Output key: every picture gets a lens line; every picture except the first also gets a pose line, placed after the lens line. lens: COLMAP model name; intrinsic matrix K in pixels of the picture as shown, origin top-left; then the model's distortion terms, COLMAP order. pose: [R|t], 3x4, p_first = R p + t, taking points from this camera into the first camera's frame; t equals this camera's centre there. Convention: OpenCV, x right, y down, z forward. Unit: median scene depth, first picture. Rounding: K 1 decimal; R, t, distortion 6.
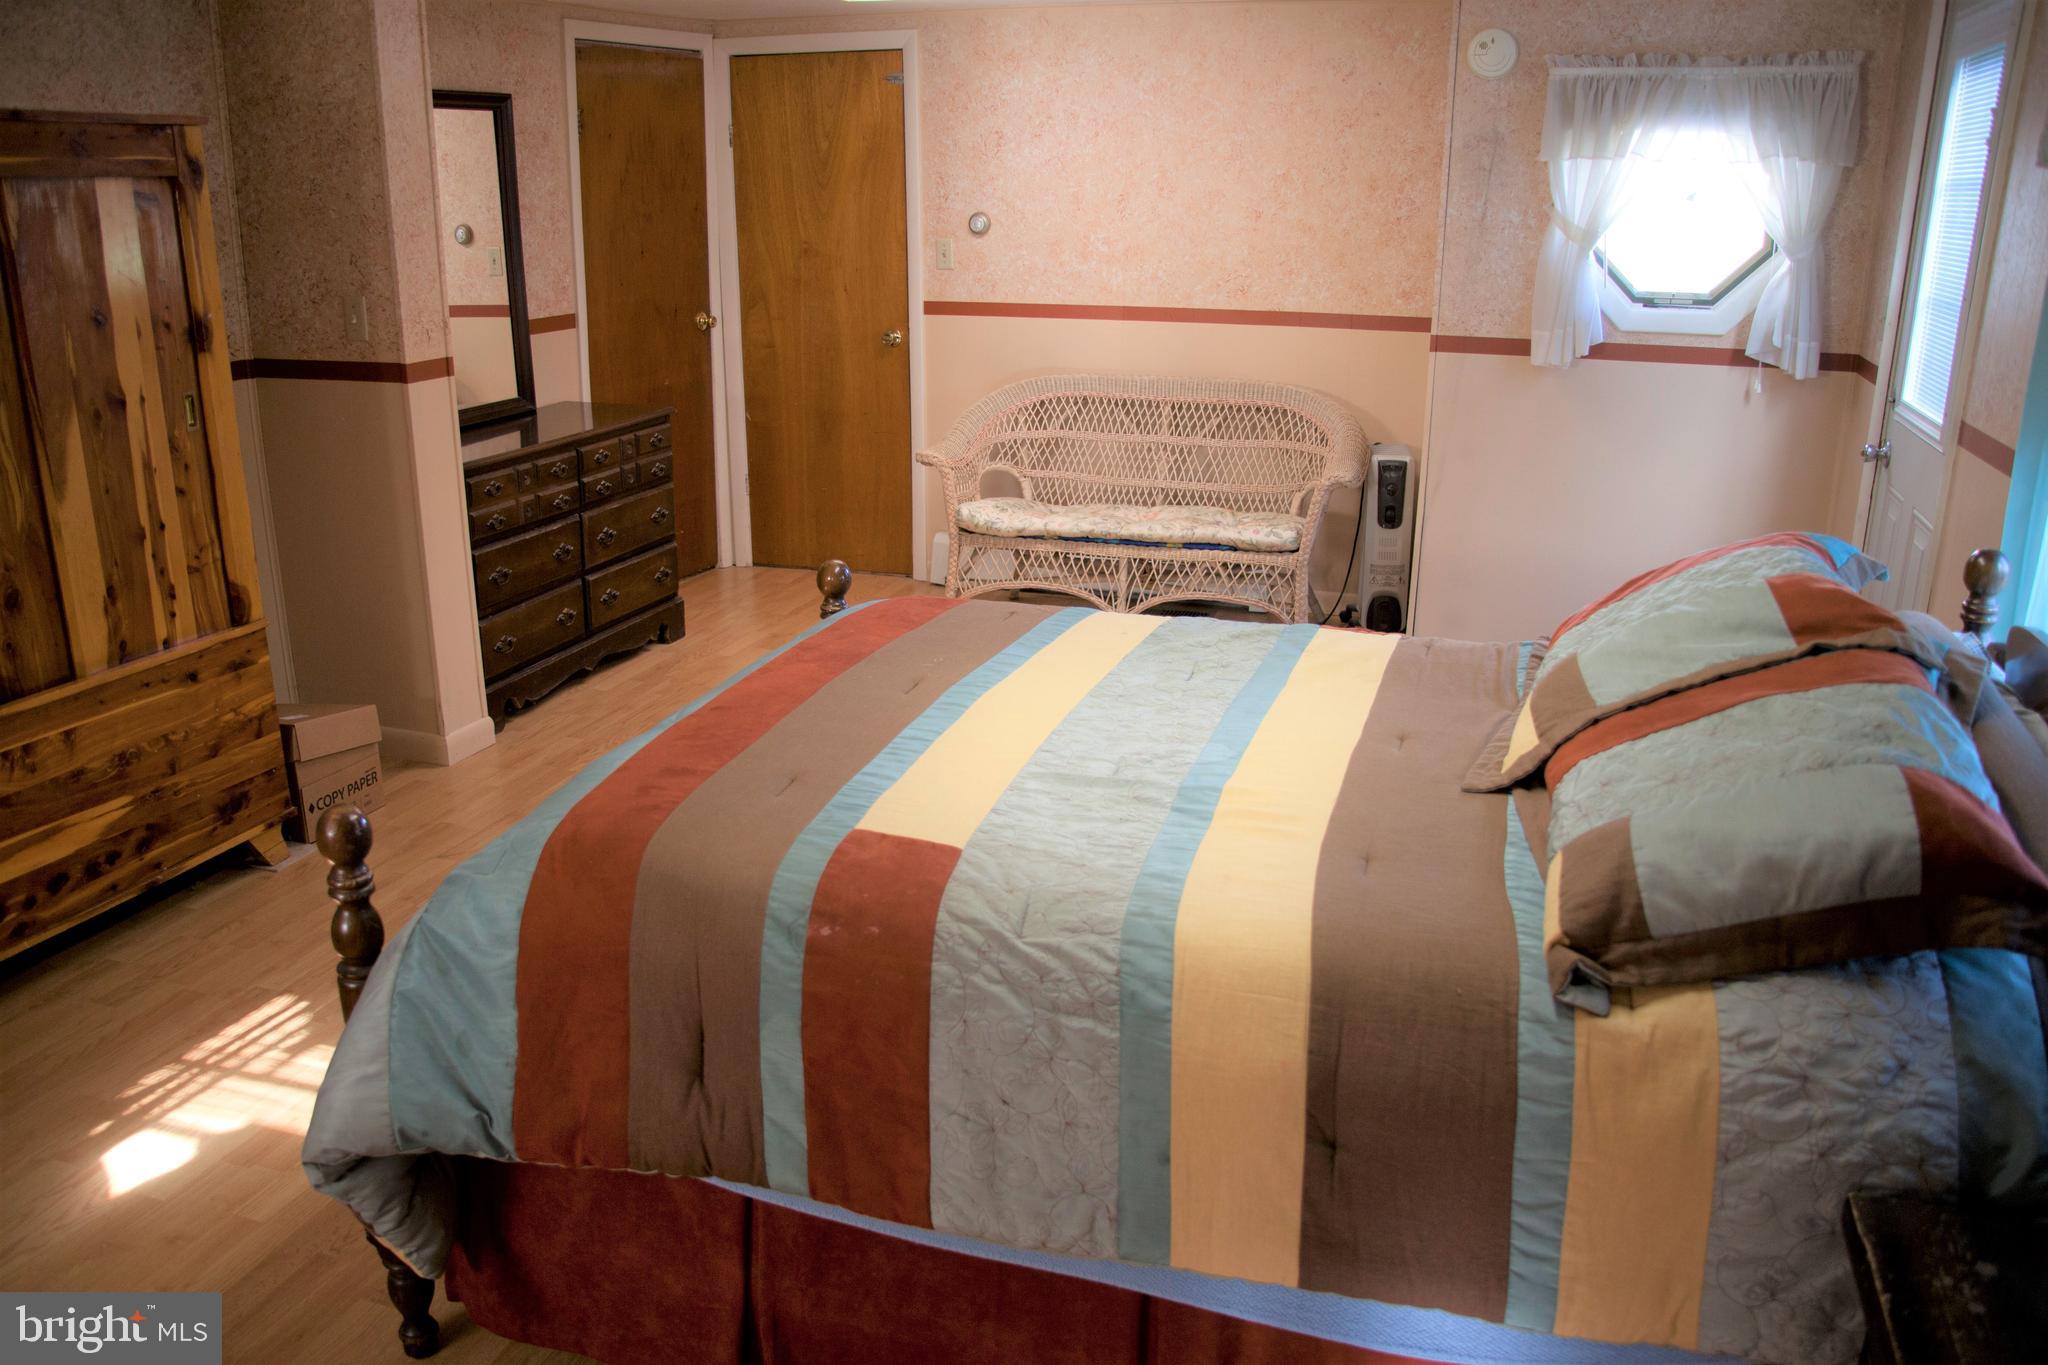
lens RADIAL K [[1614.9, 0, 1024.0], [0, 1614.9, 682.5], [0, 0, 1]] dist [-0.134613, 0.106951]
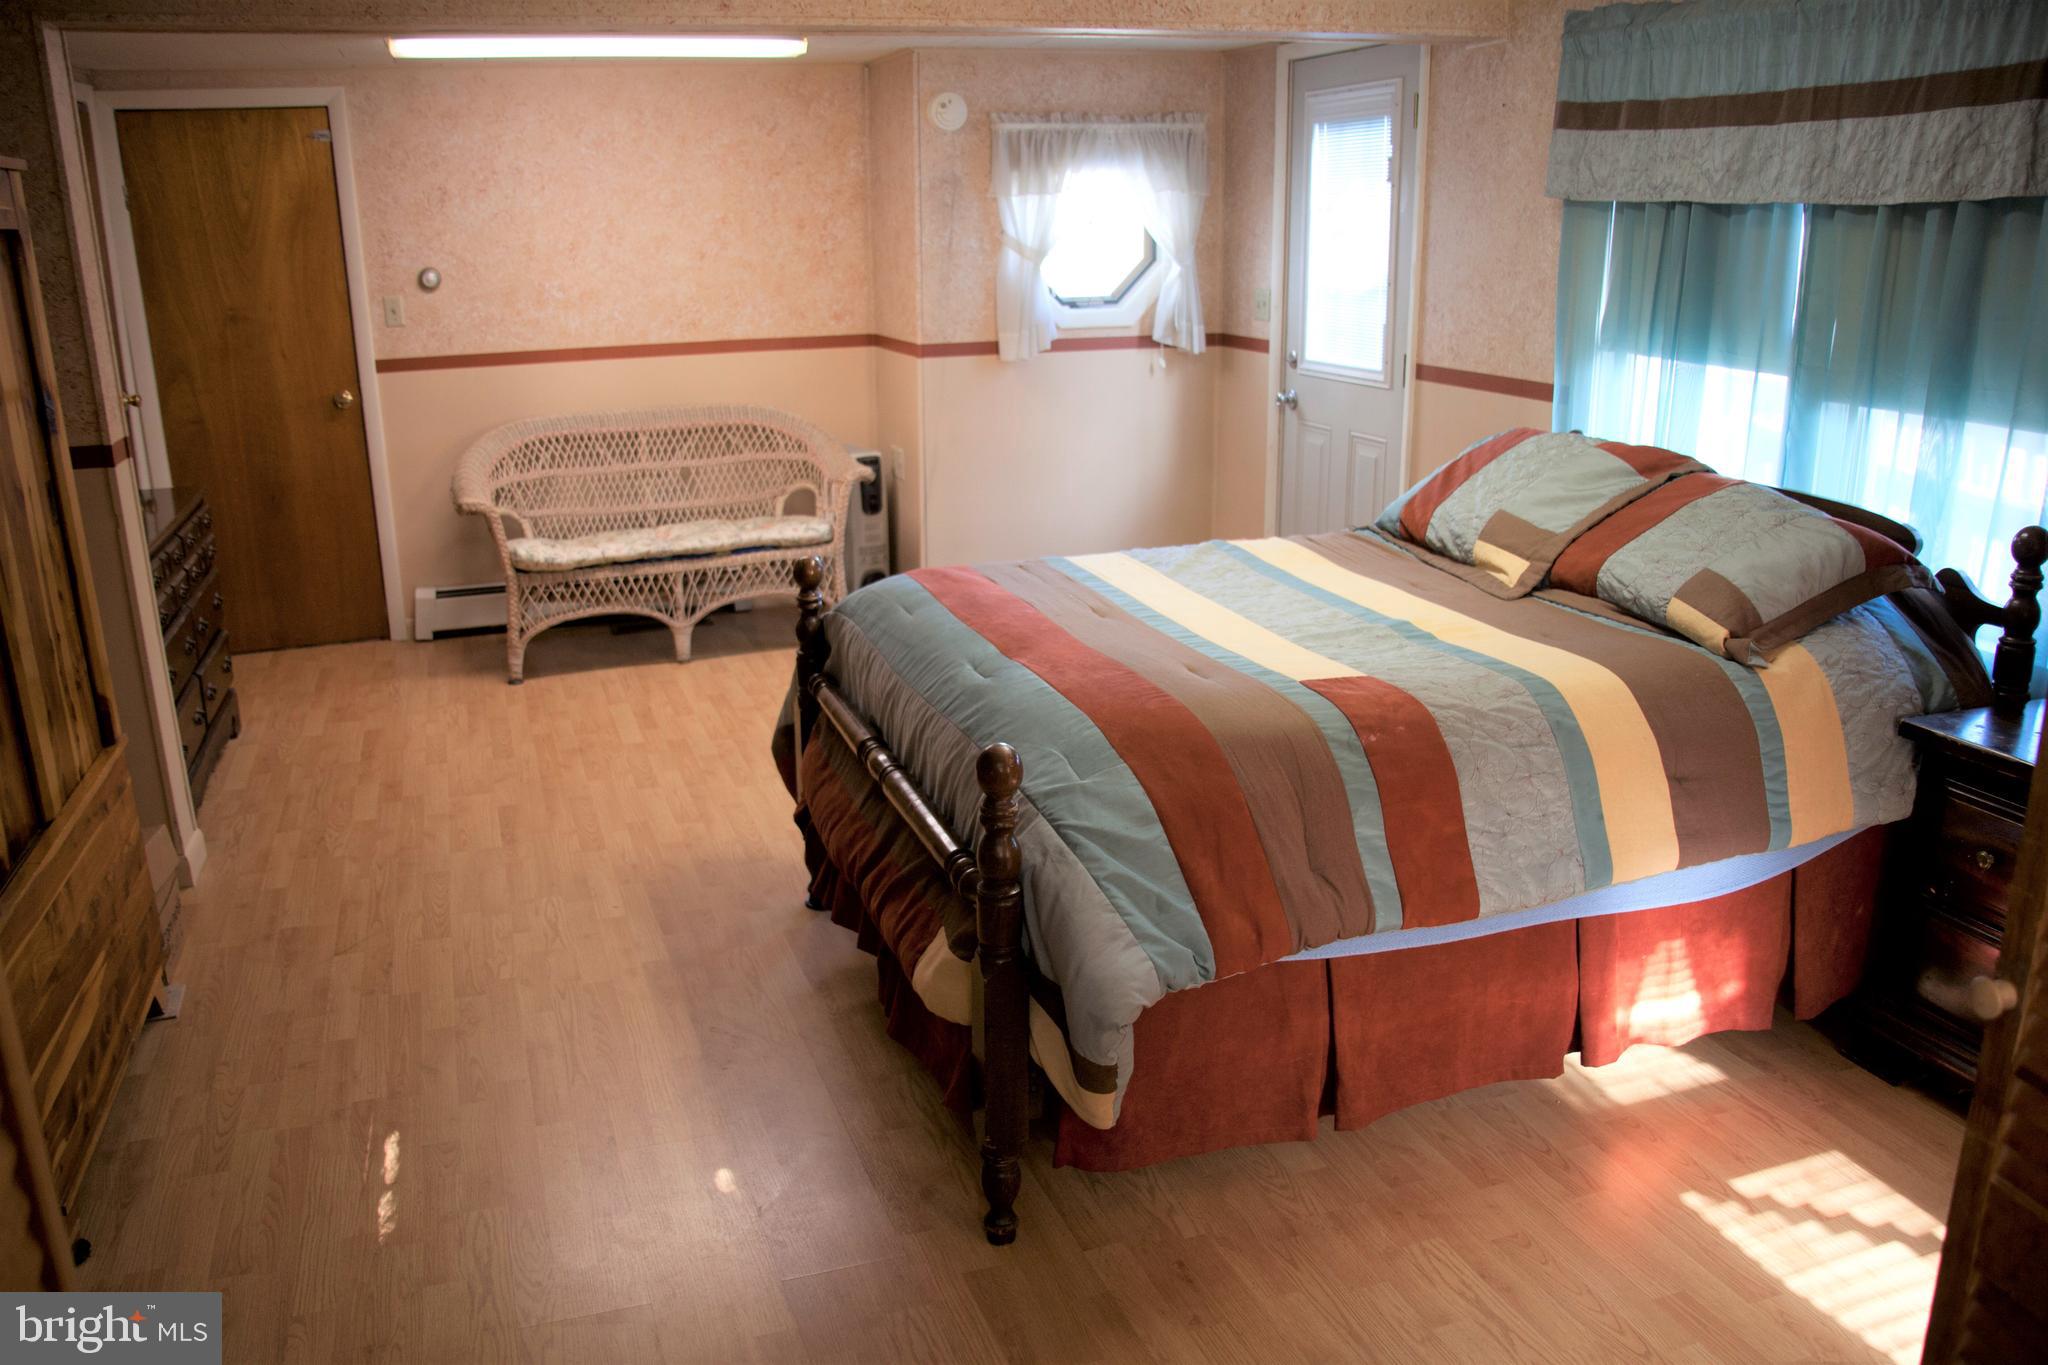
lens RADIAL K [[1554.6, 0, 1025.1], [0, 1554.6, 701.5], [0, 0, 1]] dist [-0.156067, 0.111483]
pose [[0.800806, -0.192013, 0.567310, -0.364154], [0.195486, 0.979137, 0.055456, -0.003625], [-0.566123, 0.066491, 0.821635, 0.019212]]
